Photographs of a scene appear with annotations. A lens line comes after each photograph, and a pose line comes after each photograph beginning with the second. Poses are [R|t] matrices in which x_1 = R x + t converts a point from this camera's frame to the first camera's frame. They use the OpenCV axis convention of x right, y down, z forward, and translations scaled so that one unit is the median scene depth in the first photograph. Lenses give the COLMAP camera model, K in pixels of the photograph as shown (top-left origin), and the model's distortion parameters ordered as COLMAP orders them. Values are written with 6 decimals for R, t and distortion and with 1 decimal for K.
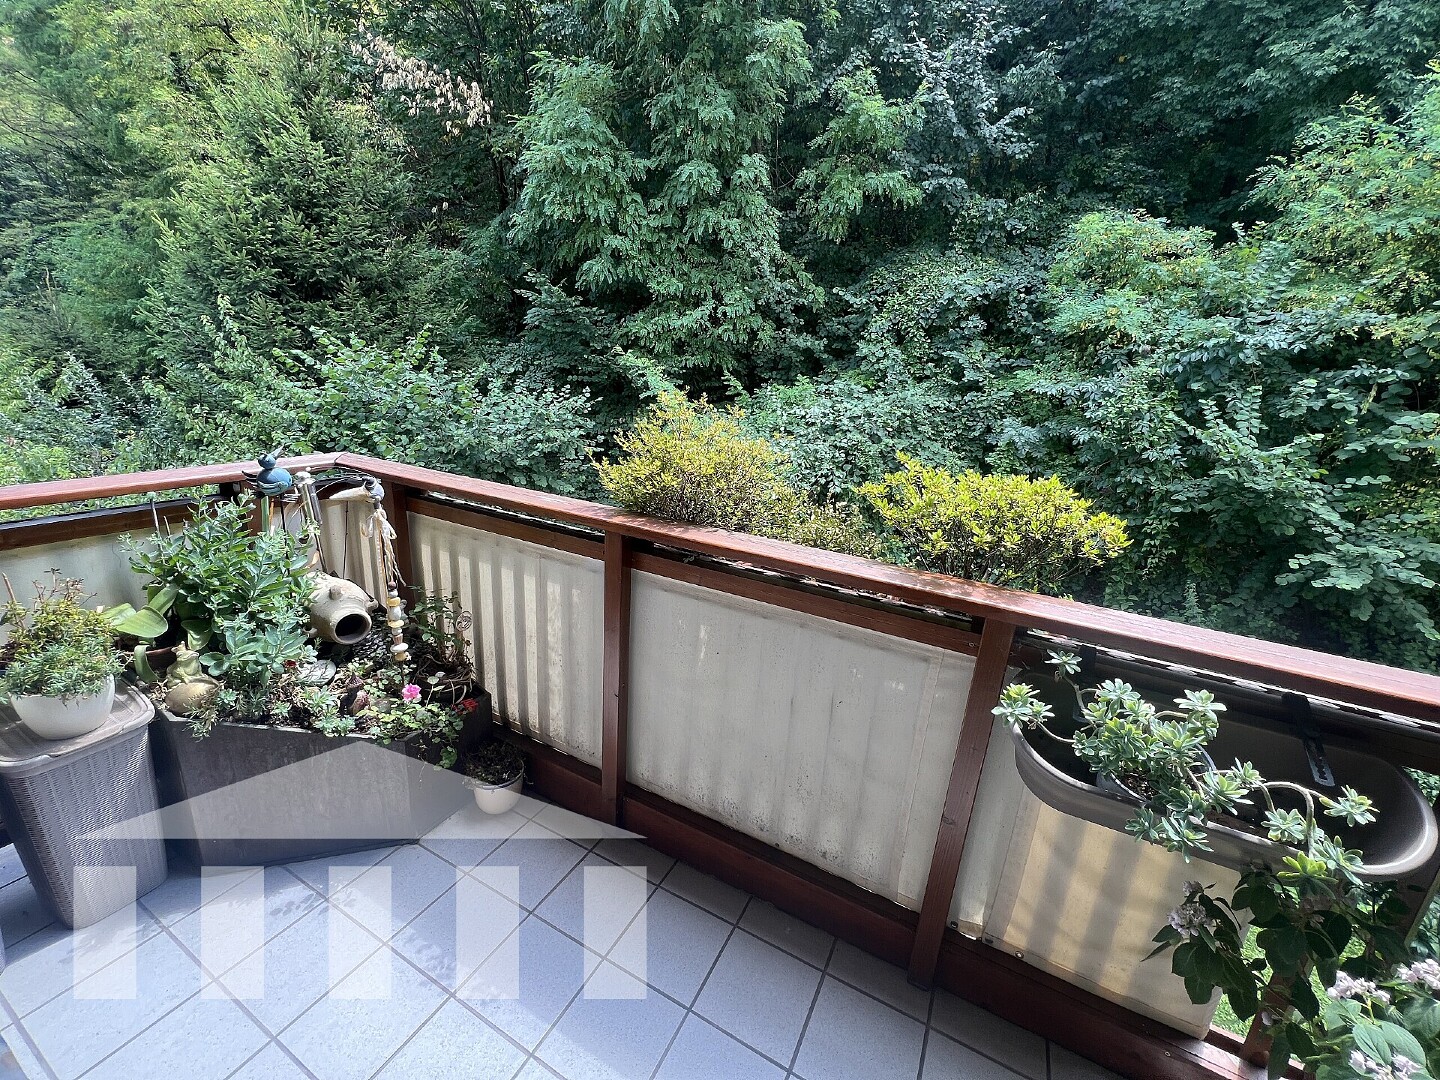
lens RADIAL K [[581.6, 0, 714.6], [0, 581.6, 543.8], [0, 0, 1]] dist [-0.000578, 0.000794]
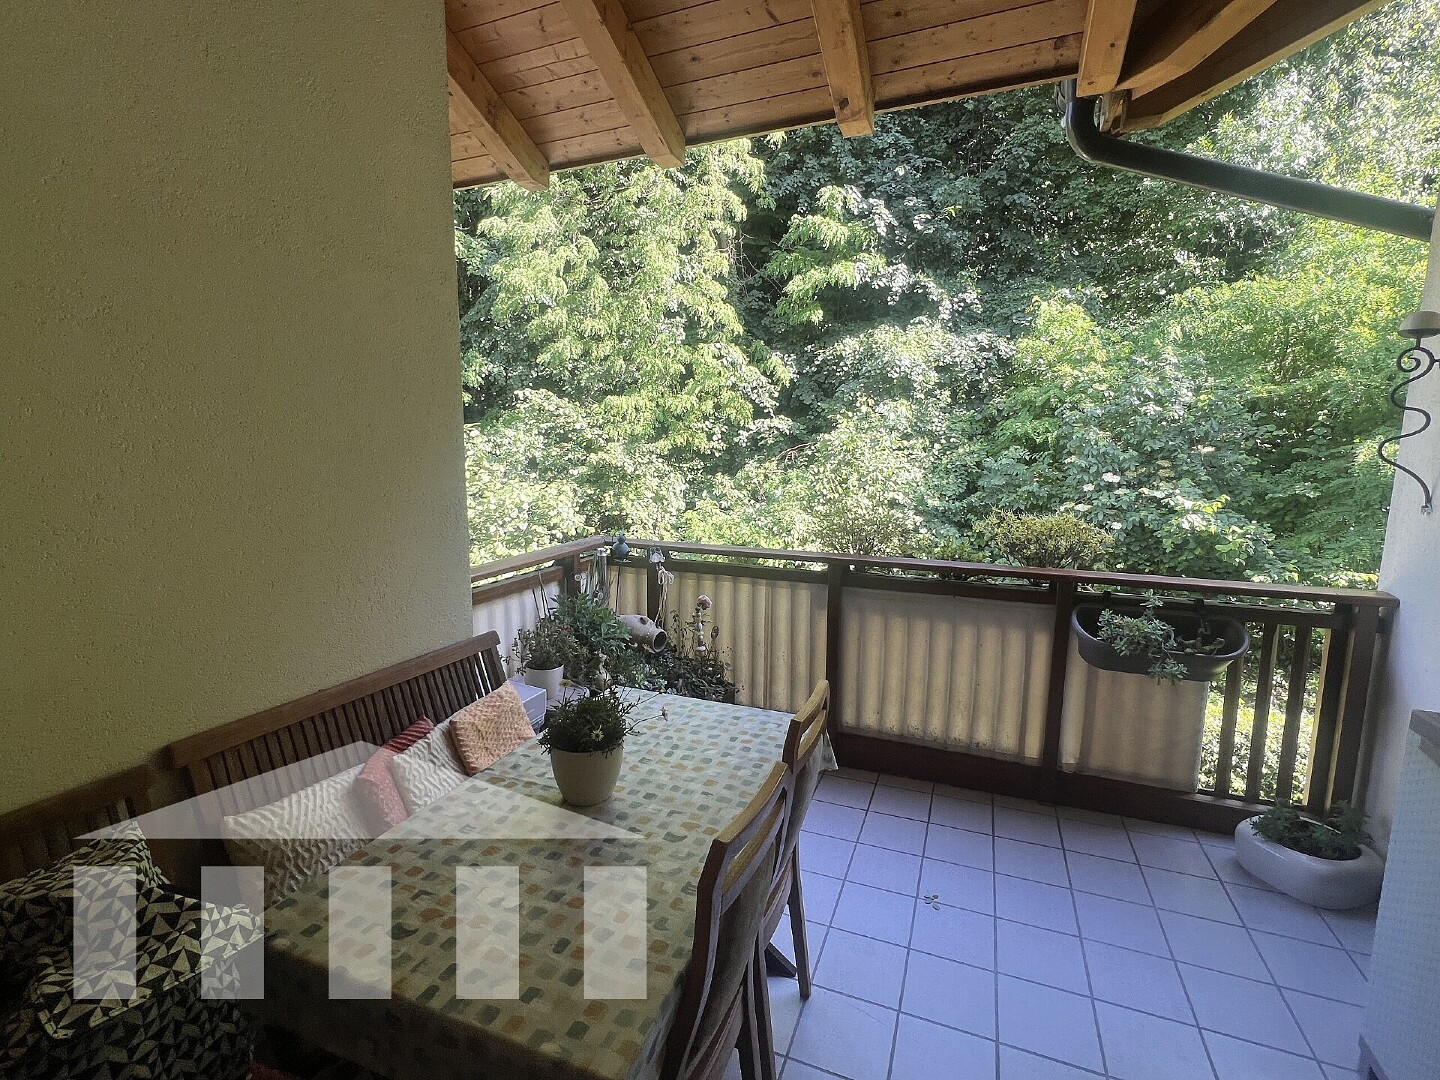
lens RADIAL K [[683.4, 0, 690.0], [0, 683.4, 545.6], [0, 0, 1]] dist [-0.019935, 0.000009]
pose [[0.994581, -0.076402, 0.070514, -0.125397], [0.085282, 0.987442, -0.132986, 0.027622], [-0.059469, 0.138279, 0.988606, -0.163939]]
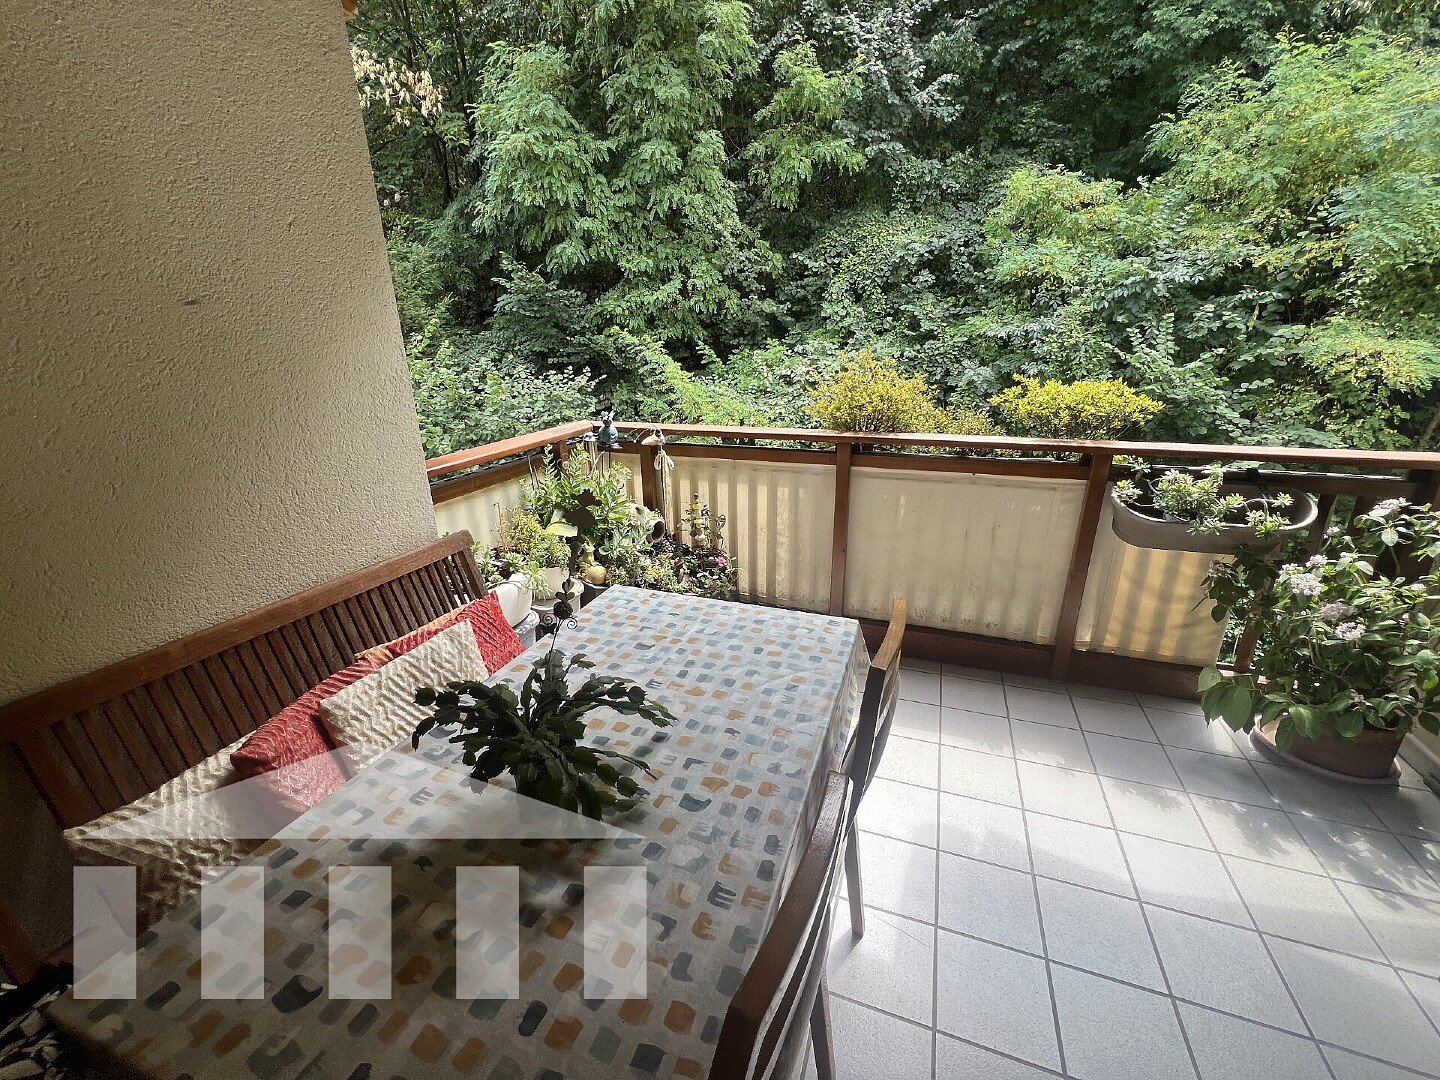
lens RADIAL K [[581.6, 0, 715.9], [0, 581.6, 544.8], [0, 0, 1]] dist [-0.000578, 0.000794]
pose [[0.988819, -0.118153, 0.090977, -0.123229], [0.113495, 0.992027, 0.054792, 0.022979], [-0.096726, -0.043854, 0.994344, -0.098119]]
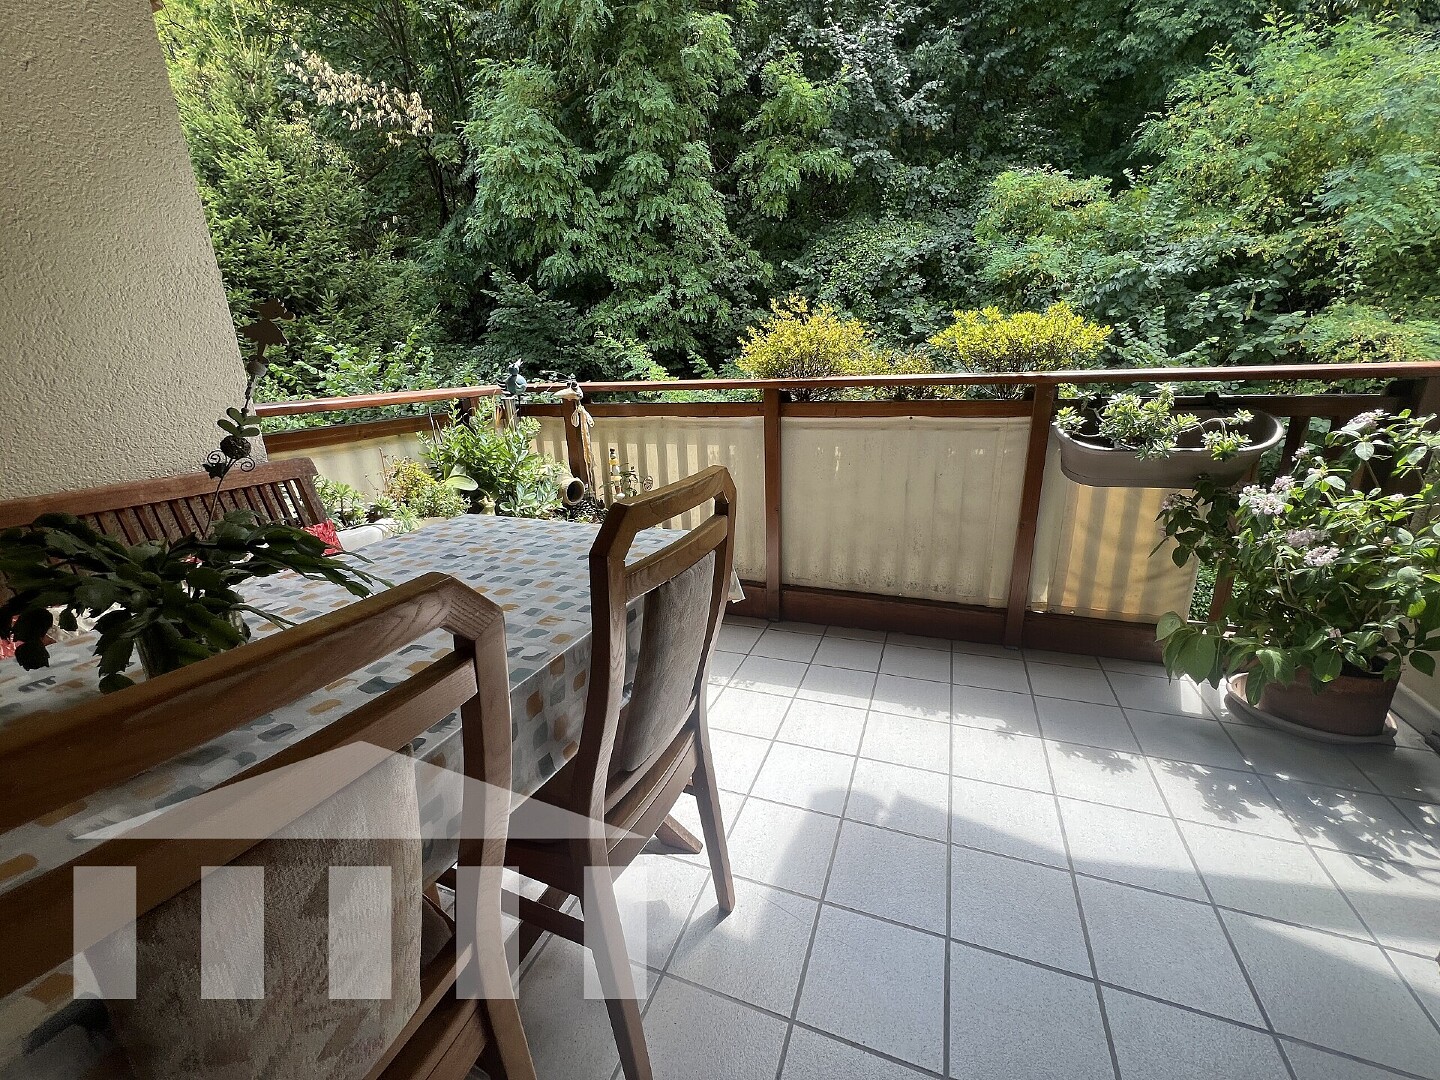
lens RADIAL K [[583.2, 0, 715.4], [0, 583.2, 544.6], [0, 0, 1]] dist [-0.001910, 0.000572]
pose [[0.988932, -0.127259, 0.076277, -0.083364], [0.126561, 0.991861, 0.013938, 0.058341], [-0.077430, -0.004131, 0.996989, -0.079266]]
